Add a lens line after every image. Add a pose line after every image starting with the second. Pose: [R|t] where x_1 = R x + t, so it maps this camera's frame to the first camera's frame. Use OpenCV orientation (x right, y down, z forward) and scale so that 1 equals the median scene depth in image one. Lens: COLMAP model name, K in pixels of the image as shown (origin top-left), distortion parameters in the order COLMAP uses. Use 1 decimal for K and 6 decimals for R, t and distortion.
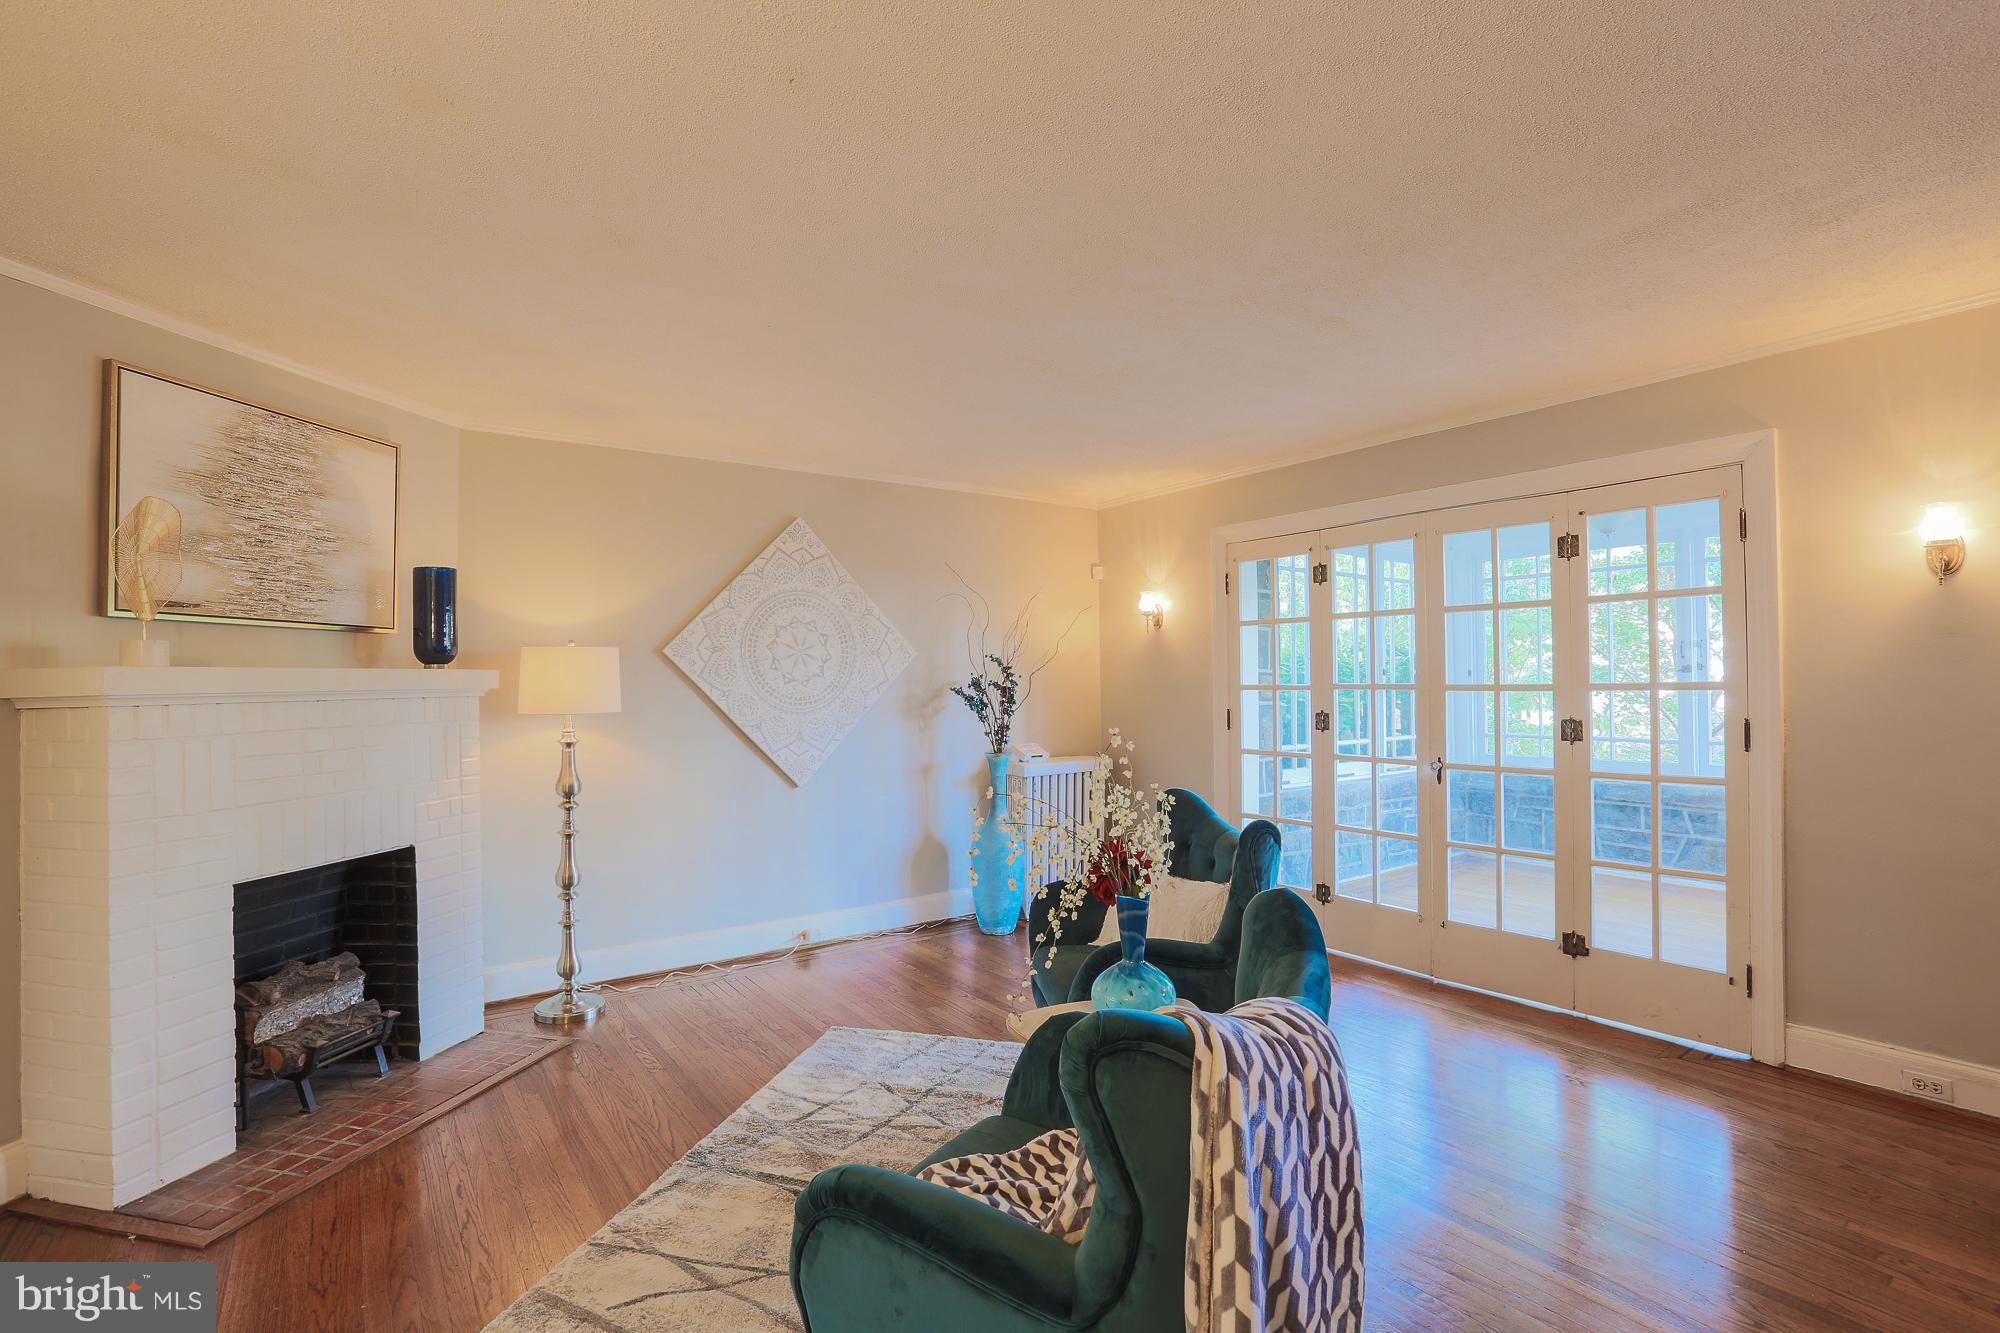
lens RADIAL K [[933.6, 0, 994.2], [0, 933.6, 672.5], [0, 0, 1]] dist [-0.058840, 0.024927]
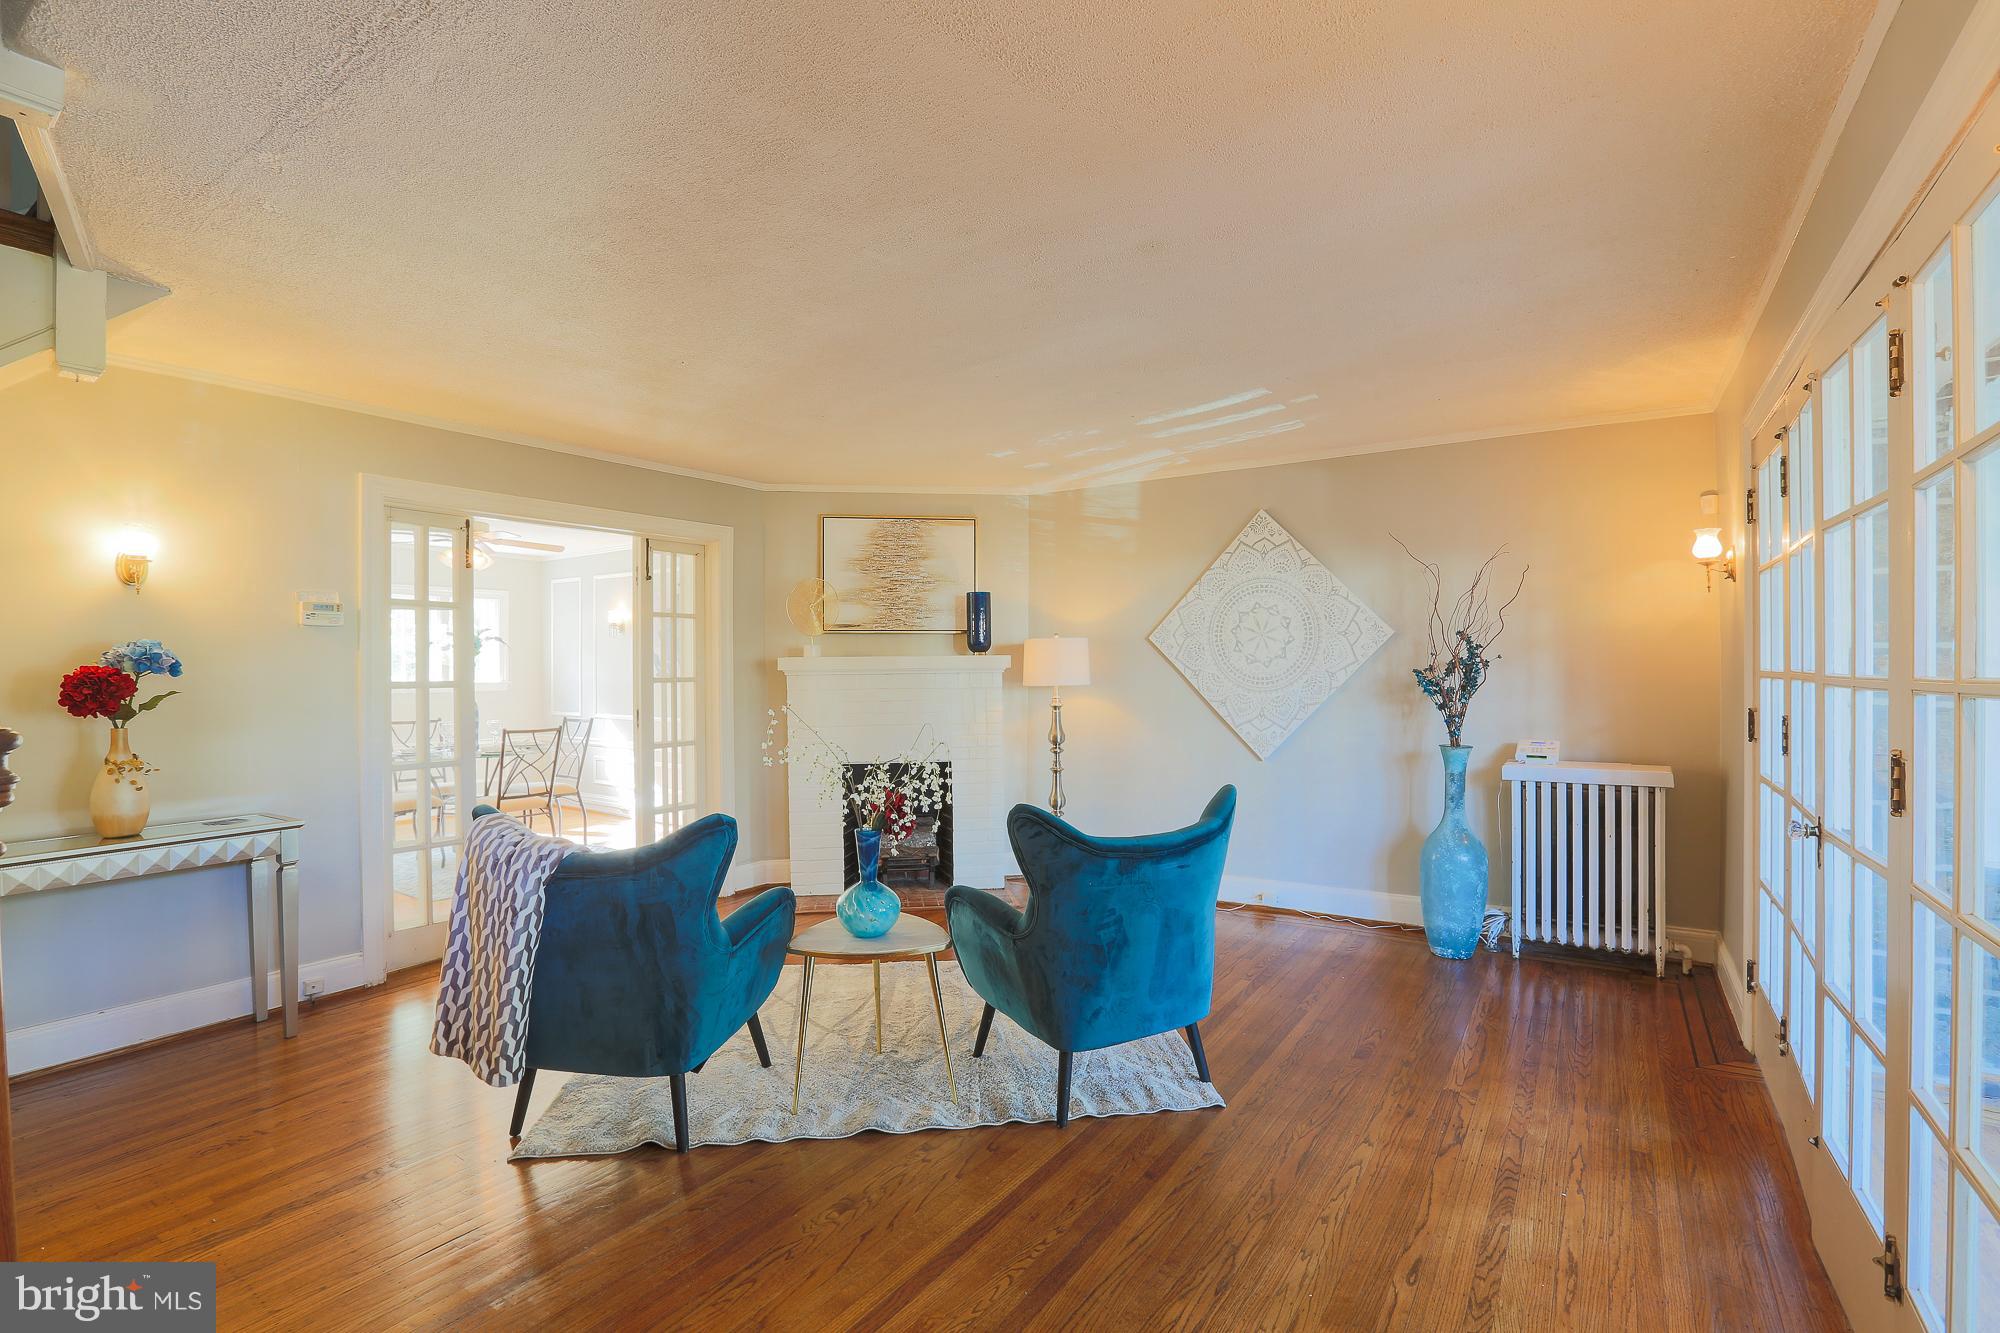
lens RADIAL K [[933.6, 0, 994.2], [0, 933.6, 672.5], [0, 0, 1]] dist [-0.058840, 0.024927]
pose [[0.348203, 0.015480, -0.937291, 0.739414], [0.014436, 0.999657, 0.021873, -0.007095], [0.937308, -0.021147, 0.347860, 0.356297]]
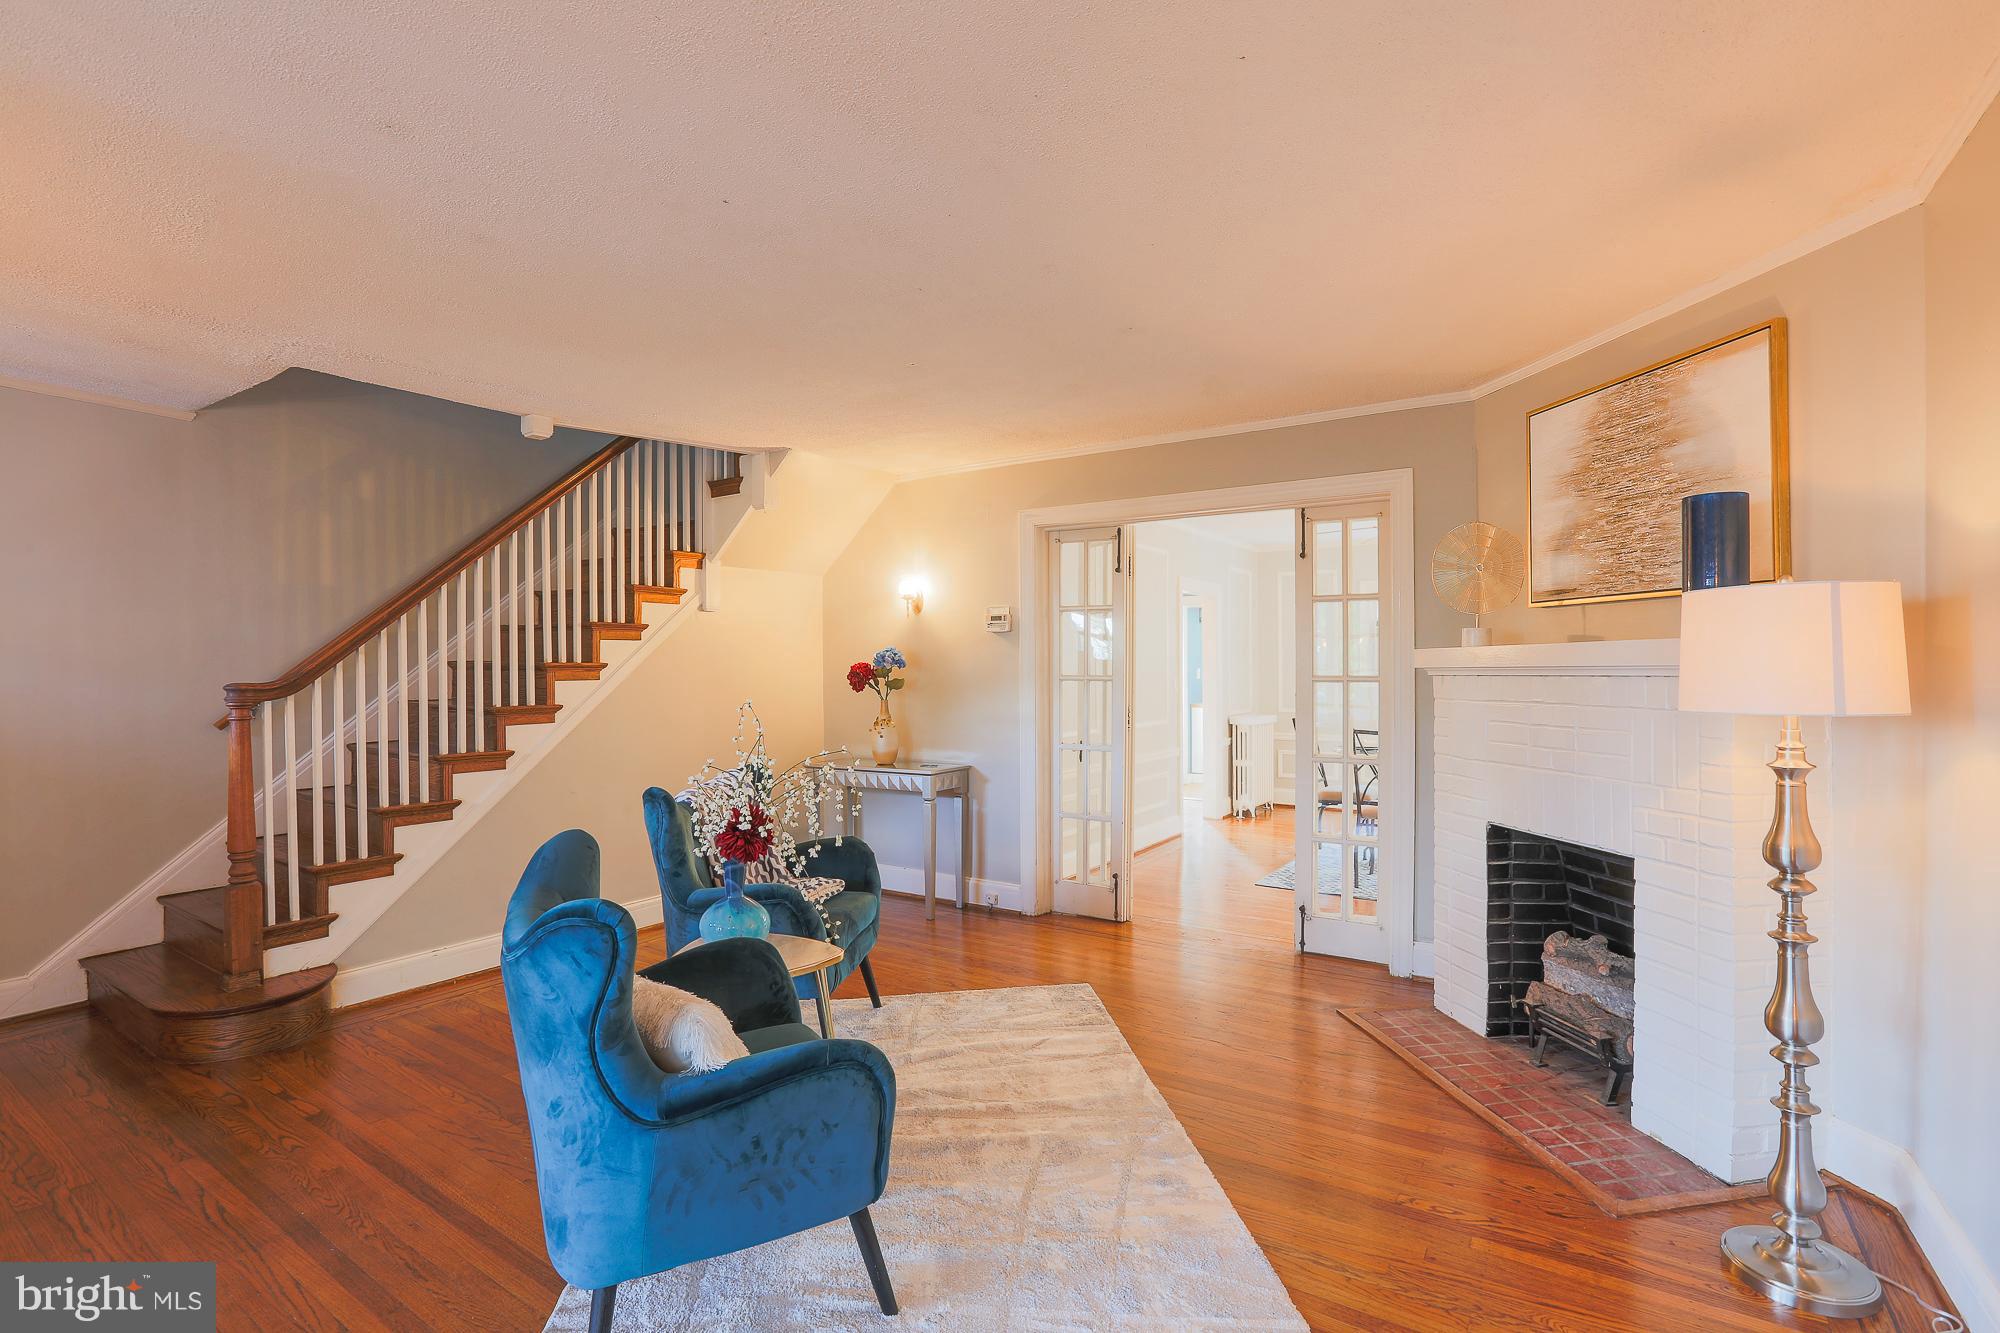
lens RADIAL K [[933.6, 0, 994.2], [0, 933.6, 672.5], [0, 0, 1]] dist [-0.058840, 0.024927]
pose [[-0.938091, 0.016458, -0.345999, 0.129246], [0.018254, 0.999832, -0.001933, 0.011605], [0.345908, -0.008130, -0.938233, 1.161086]]
